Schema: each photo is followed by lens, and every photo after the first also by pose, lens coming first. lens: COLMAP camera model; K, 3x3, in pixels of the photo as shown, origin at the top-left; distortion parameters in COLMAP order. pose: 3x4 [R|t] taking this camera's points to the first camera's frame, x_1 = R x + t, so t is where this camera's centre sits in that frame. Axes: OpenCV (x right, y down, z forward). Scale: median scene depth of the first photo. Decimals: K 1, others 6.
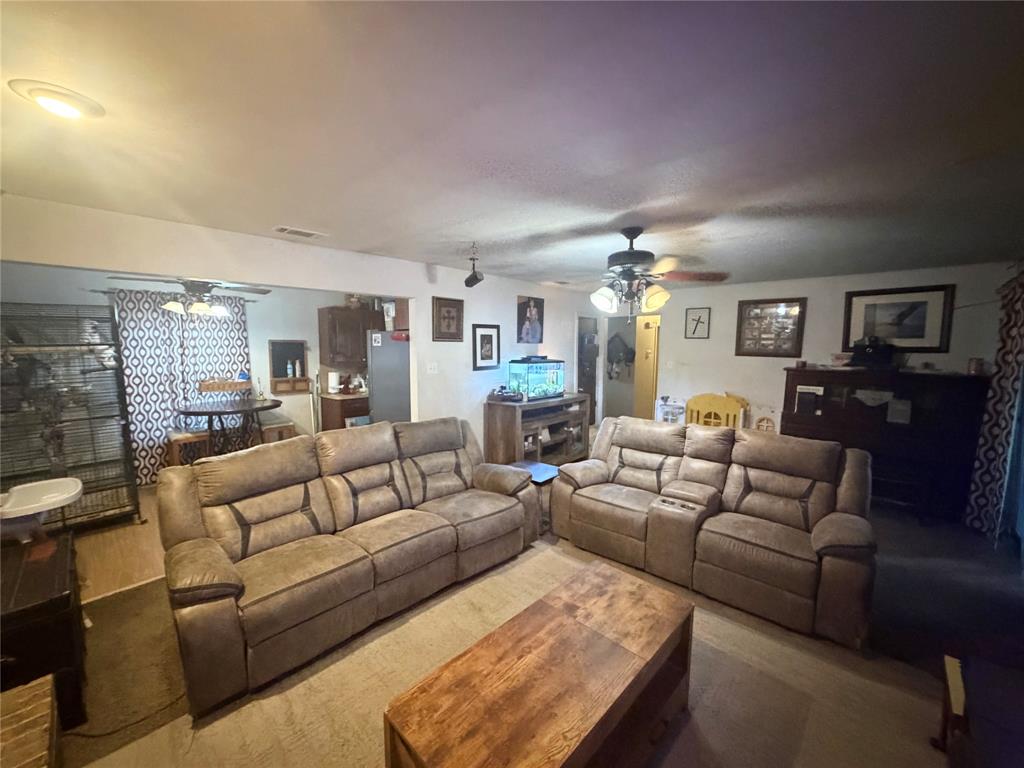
lens RADIAL K [[407.7, 0, 510.4], [0, 407.7, 386.6], [0, 0, 1]] dist [-0.000013, -0.000057]
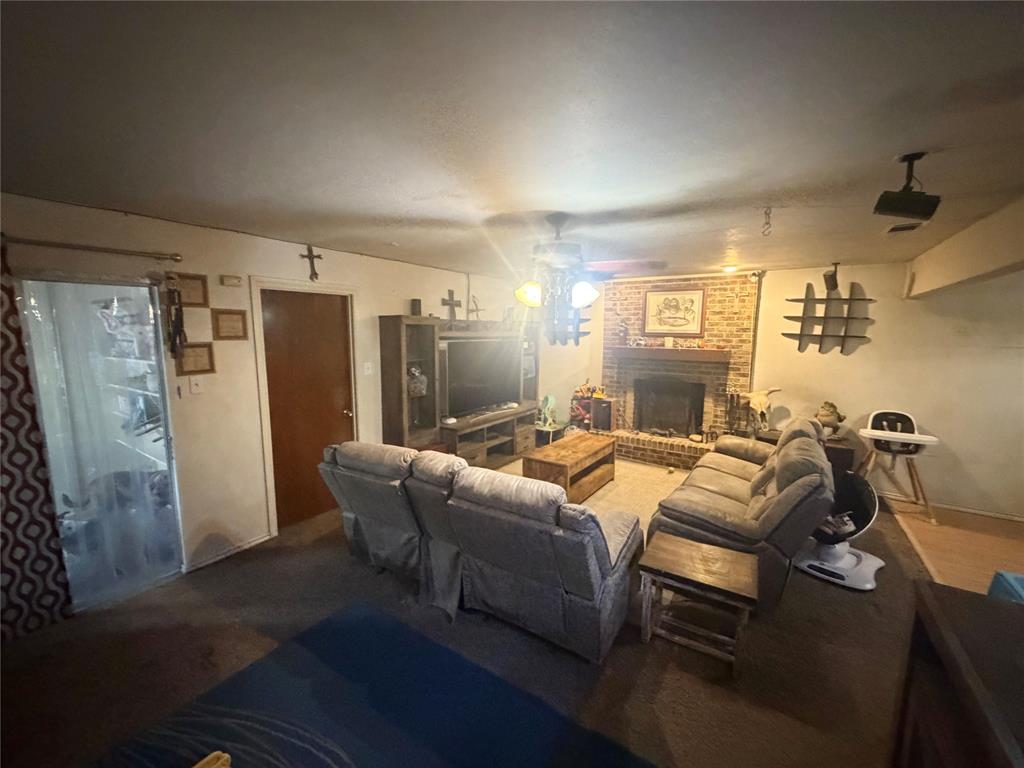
lens RADIAL K [[407.7, 0, 510.4], [0, 407.7, 386.6], [0, 0, 1]] dist [-0.000013, -0.000057]
pose [[-0.986398, 0.011033, -0.164002, 0.452334], [-0.027636, 0.972410, 0.231634, -0.184884], [0.162033, 0.233016, -0.958879, 1.566205]]
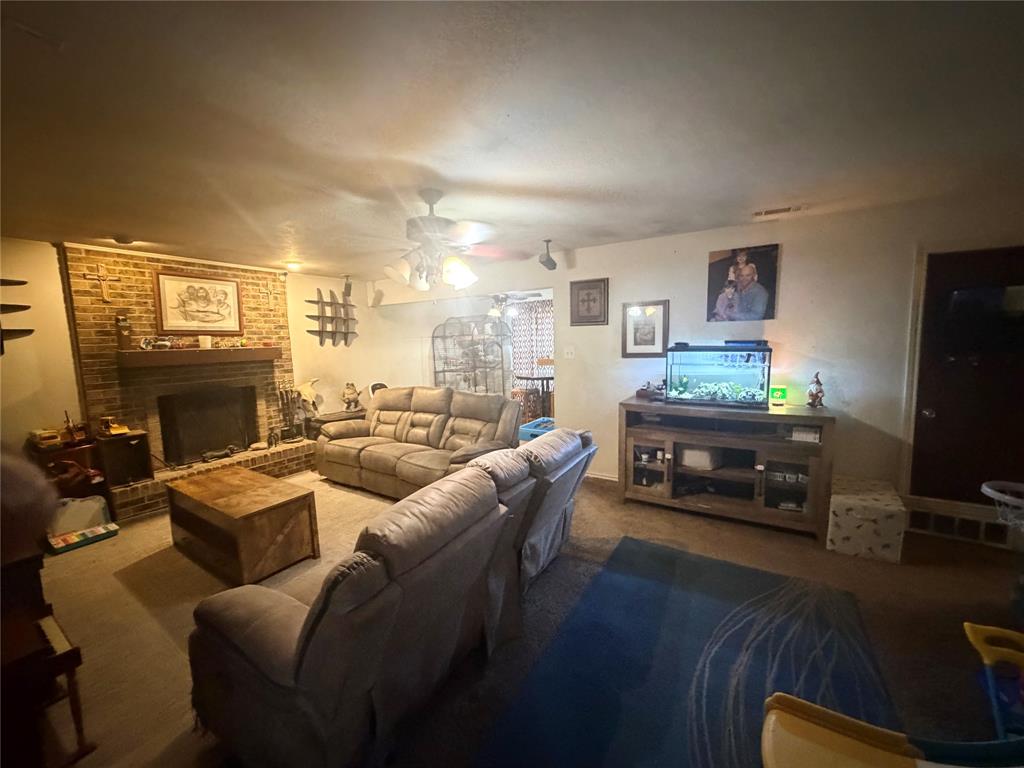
lens RADIAL K [[407.7, 0, 510.4], [0, 407.7, 386.6], [0, 0, 1]] dist [-0.000013, -0.000057]
pose [[0.181795, 0.107858, -0.977403, 0.993560], [-0.072425, 0.992735, 0.096079, -0.060068], [0.980666, 0.053322, 0.188286, 0.837150]]
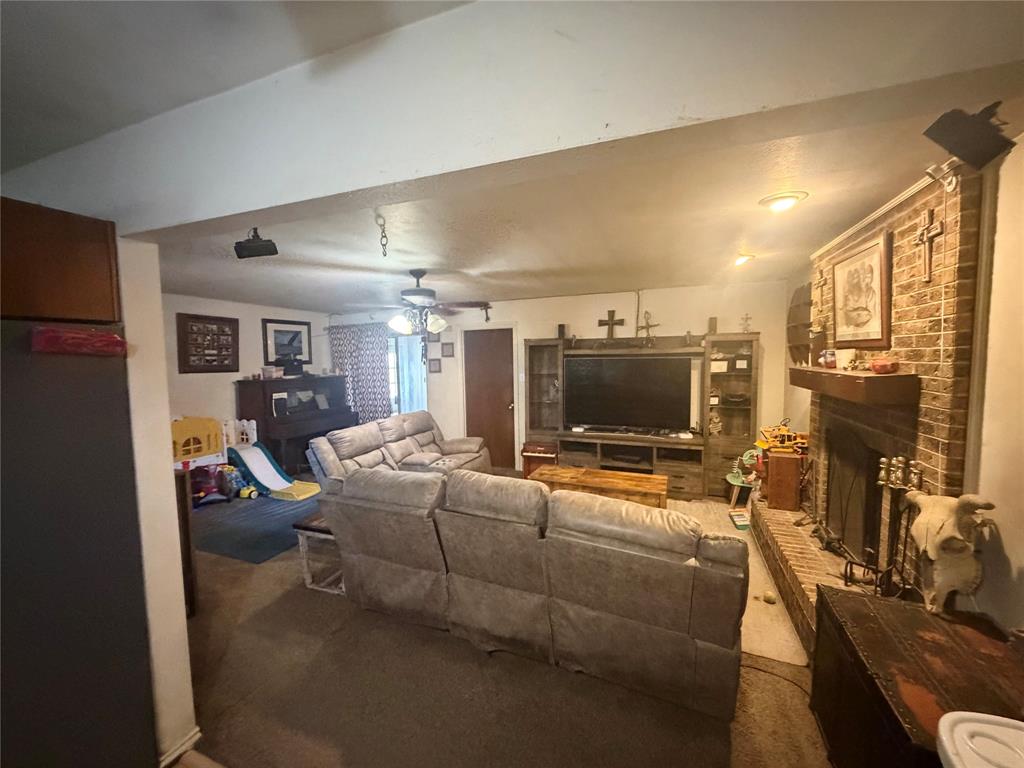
lens RADIAL K [[407.7, 0, 510.4], [0, 407.7, 386.6], [0, 0, 1]] dist [-0.000013, -0.000057]
pose [[-0.371649, -0.066802, 0.925967, -0.856534], [0.106191, 0.987803, 0.113884, -0.110884], [-0.922280, 0.140654, -0.360023, 1.015643]]
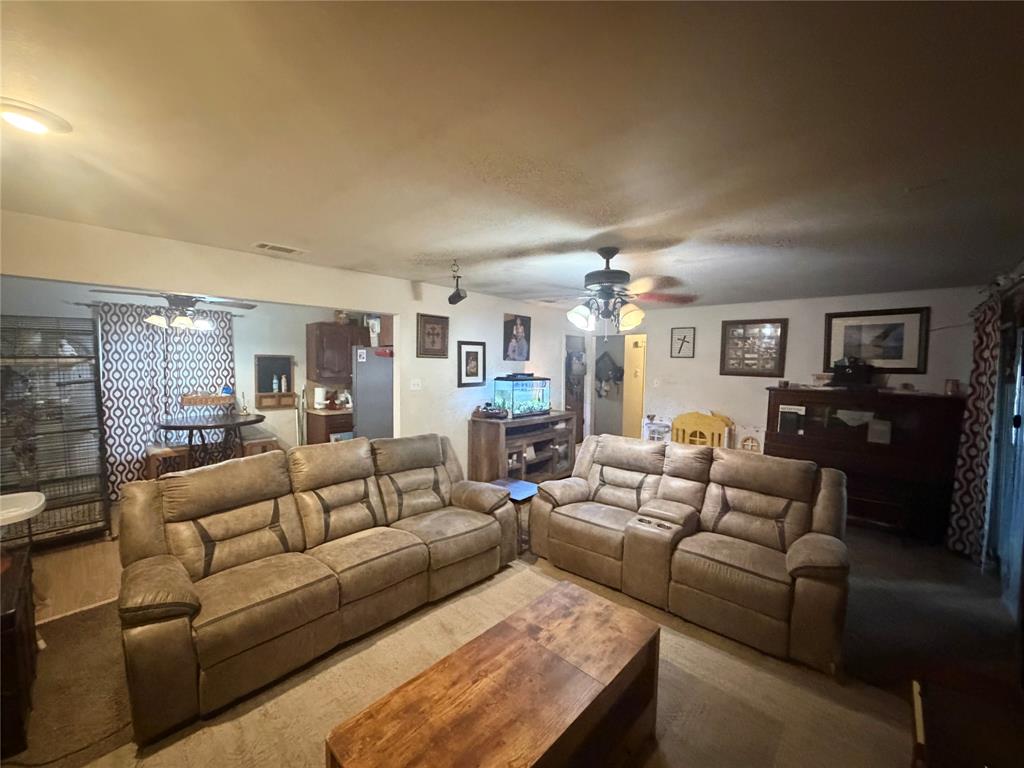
lens RADIAL K [[407.7, 0, 510.4], [0, 407.7, 386.6], [0, 0, 1]] dist [-0.000013, -0.000057]
pose [[0.999913, 0.009624, 0.008980, 0.039390], [-0.009226, 0.999018, -0.043324, 0.002188], [-0.009388, 0.043237, 0.999021, 0.000390]]
